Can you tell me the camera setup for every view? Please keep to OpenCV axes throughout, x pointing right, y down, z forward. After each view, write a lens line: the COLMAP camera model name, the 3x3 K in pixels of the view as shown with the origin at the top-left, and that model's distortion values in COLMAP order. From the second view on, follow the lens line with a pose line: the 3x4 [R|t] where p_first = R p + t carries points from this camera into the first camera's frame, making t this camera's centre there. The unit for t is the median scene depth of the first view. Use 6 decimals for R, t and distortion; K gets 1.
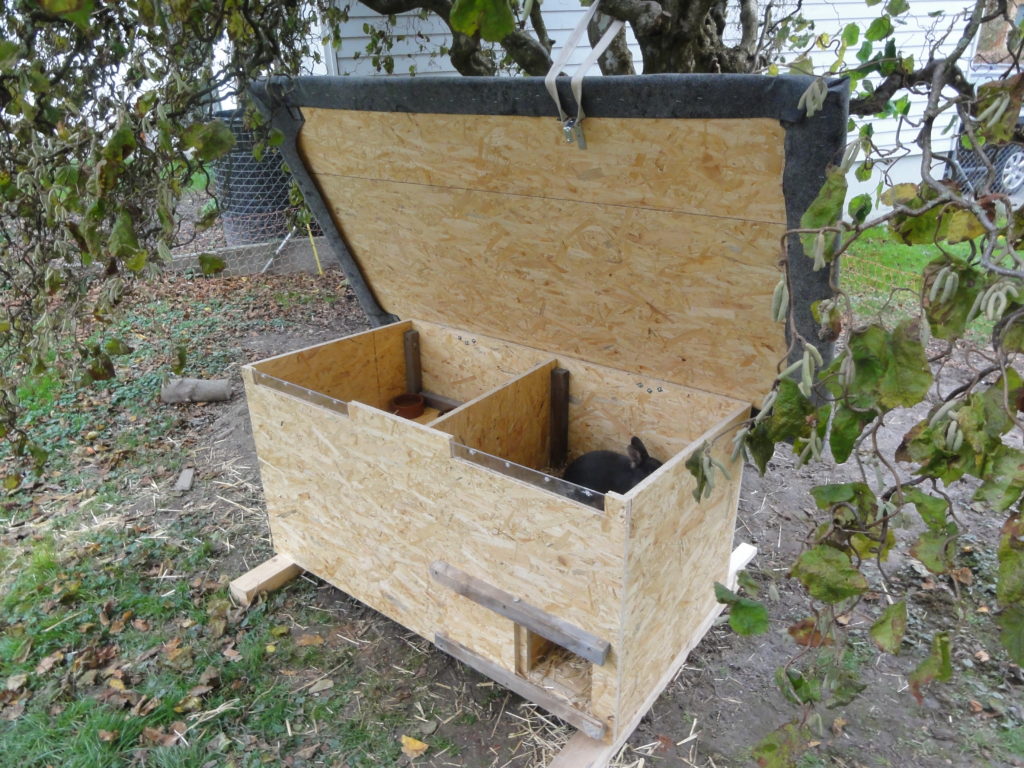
lens RADIAL K [[727.0, 0, 512.0], [0, 727.0, 384.0], [0, 0, 1]] dist [-0.002766, -0.001773]
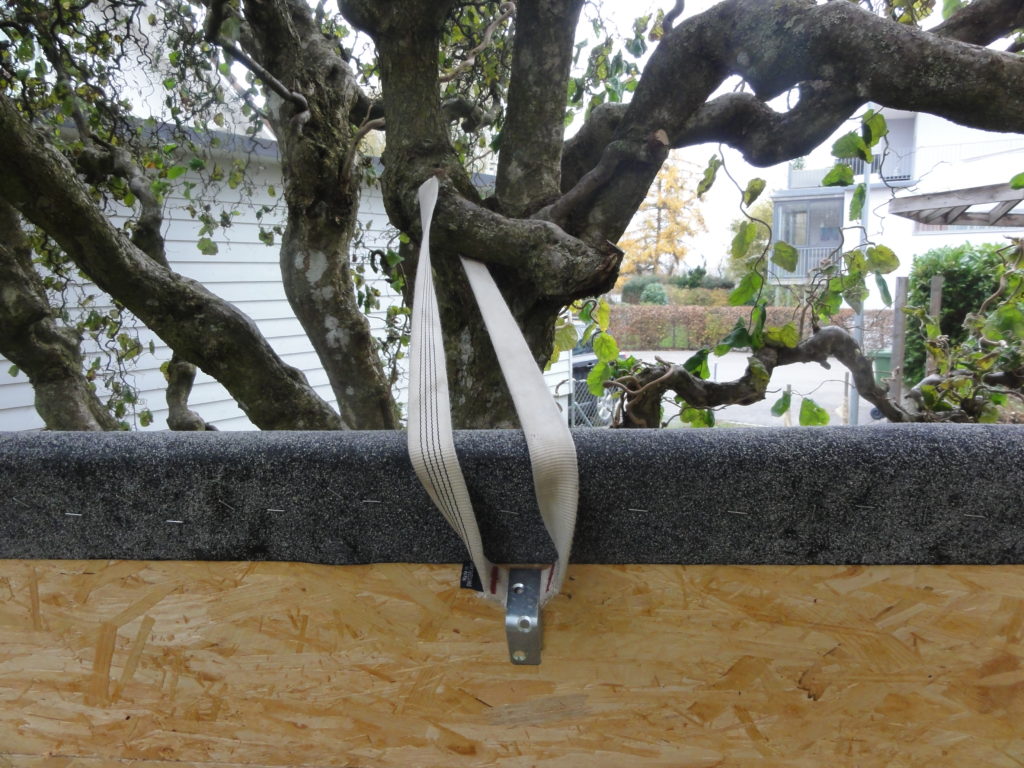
lens RADIAL K [[727.0, 0, 512.0], [0, 727.0, 384.0], [0, 0, 1]] dist [-0.002766, -0.001773]
pose [[0.859606, -0.052468, 0.508256, -0.046051], [0.210959, 0.942419, -0.259505, -0.326402], [-0.465375, 0.330293, 0.821178, 0.683114]]
